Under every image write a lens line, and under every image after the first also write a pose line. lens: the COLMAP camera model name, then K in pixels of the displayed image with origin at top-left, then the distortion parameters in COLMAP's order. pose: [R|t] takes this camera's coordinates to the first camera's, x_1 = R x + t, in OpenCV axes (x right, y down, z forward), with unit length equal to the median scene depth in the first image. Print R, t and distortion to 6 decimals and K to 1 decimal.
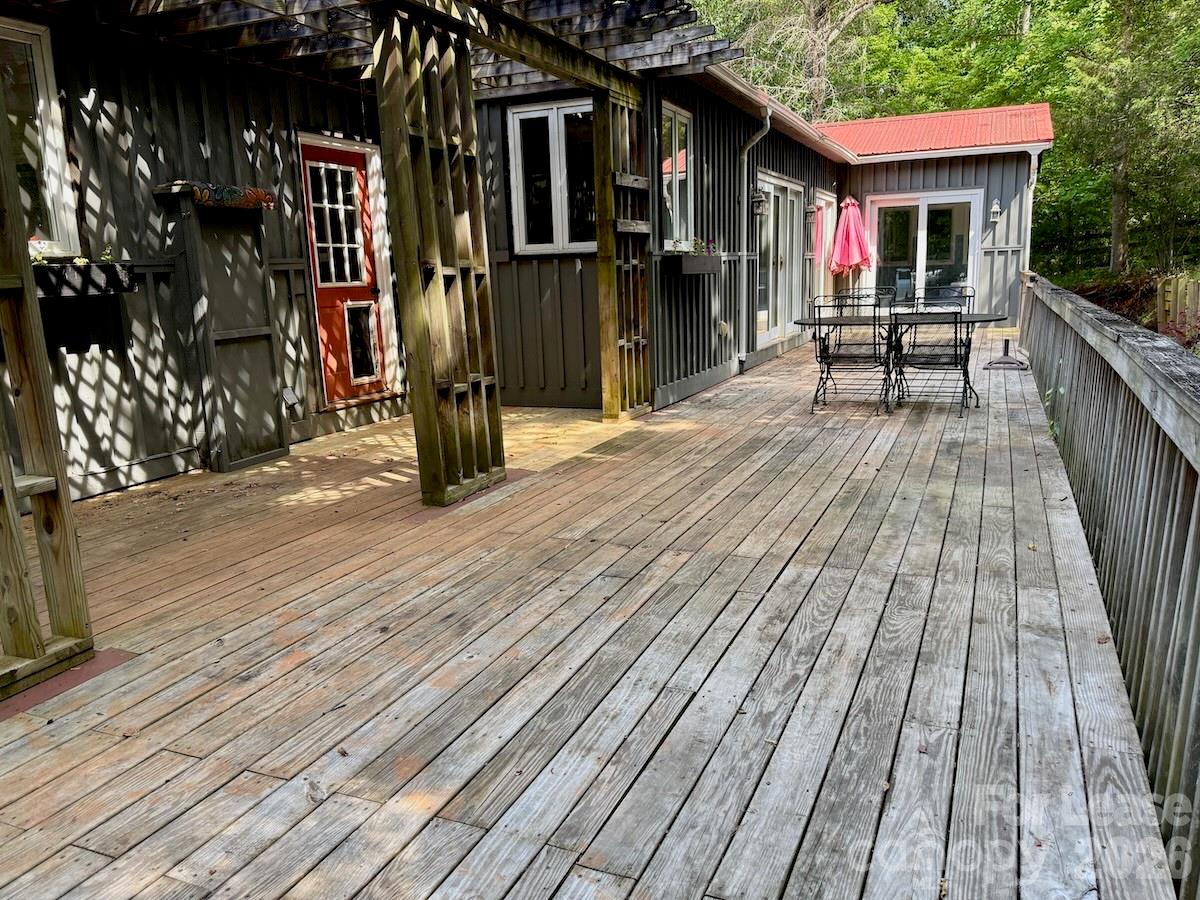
lens RADIAL K [[840.0, 0, 606.1], [0, 840.0, 459.5], [0, 0, 1]] dist [0.017840, -0.015160]
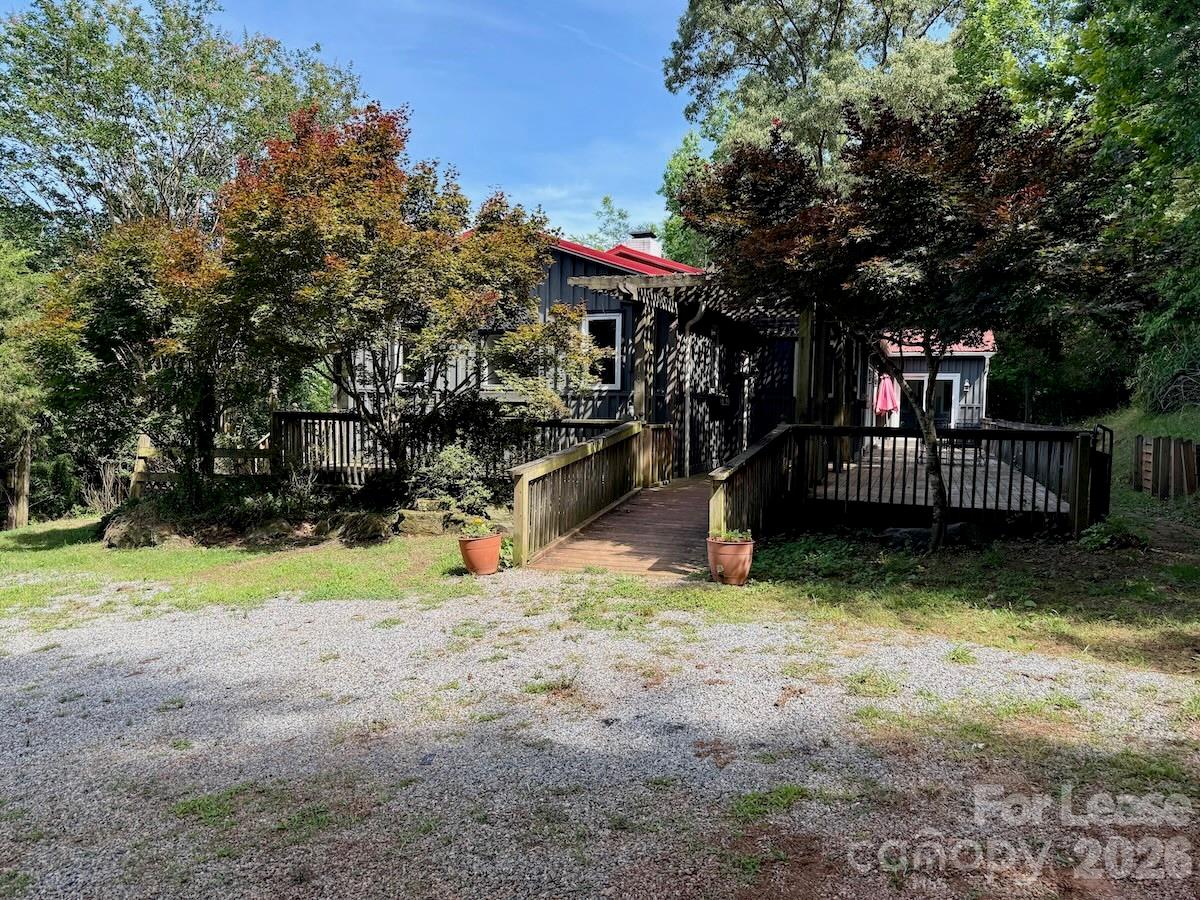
lens RADIAL K [[840.0, 0, 594.5], [0, 840.0, 457.5], [0, 0, 1]] dist [0.017840, -0.015160]
pose [[0.997122, 0.038242, 0.065460, -0.456068], [-0.026446, 0.984671, -0.172407, 0.194621], [-0.071049, 0.170180, 0.982848, -0.709395]]
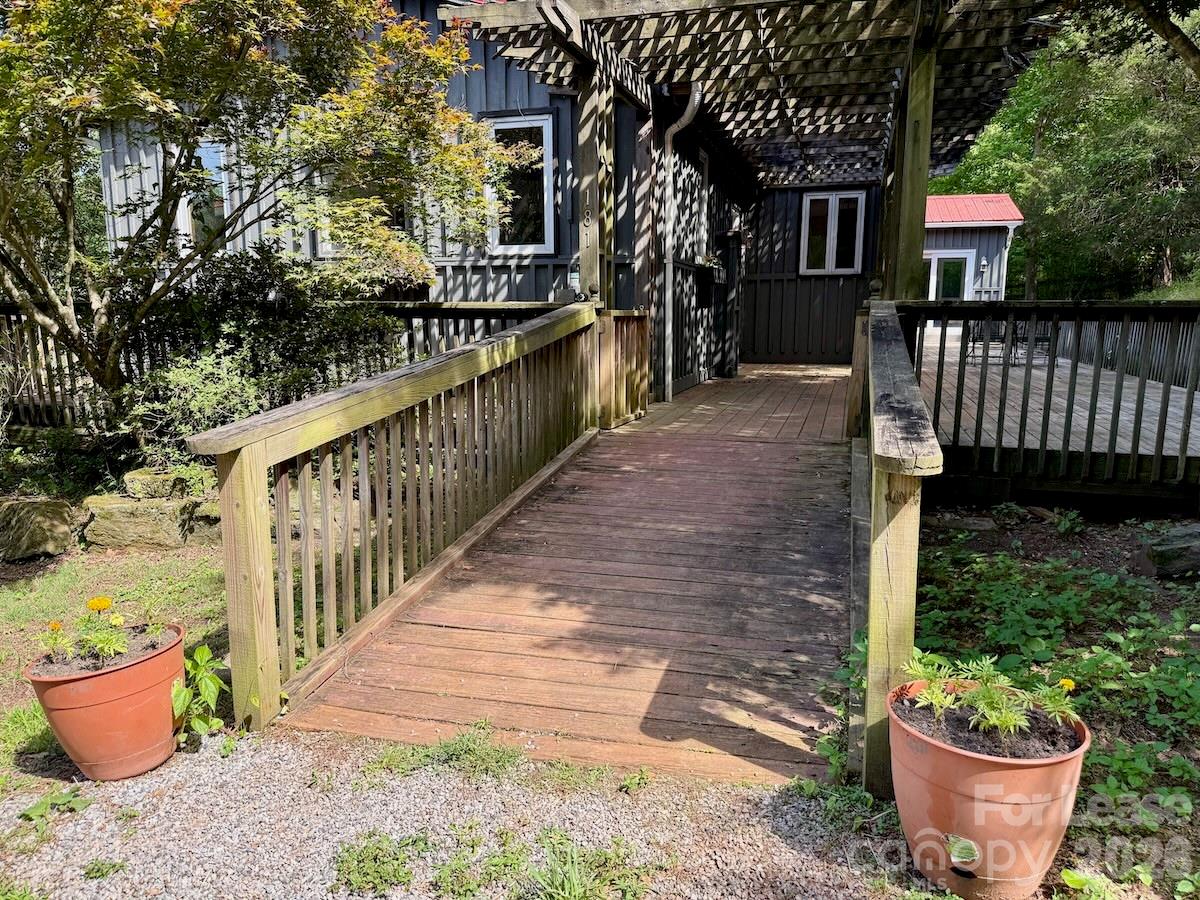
lens RADIAL K [[840.0, 0, 621.6], [0, 840.0, 460.2], [0, 0, 1]] dist [0.017840, -0.015160]
pose [[0.986008, -0.002562, 0.166678, -0.416627], [0.011634, 0.998501, -0.053474, 0.121875], [-0.166291, 0.054665, 0.984560, -0.337102]]
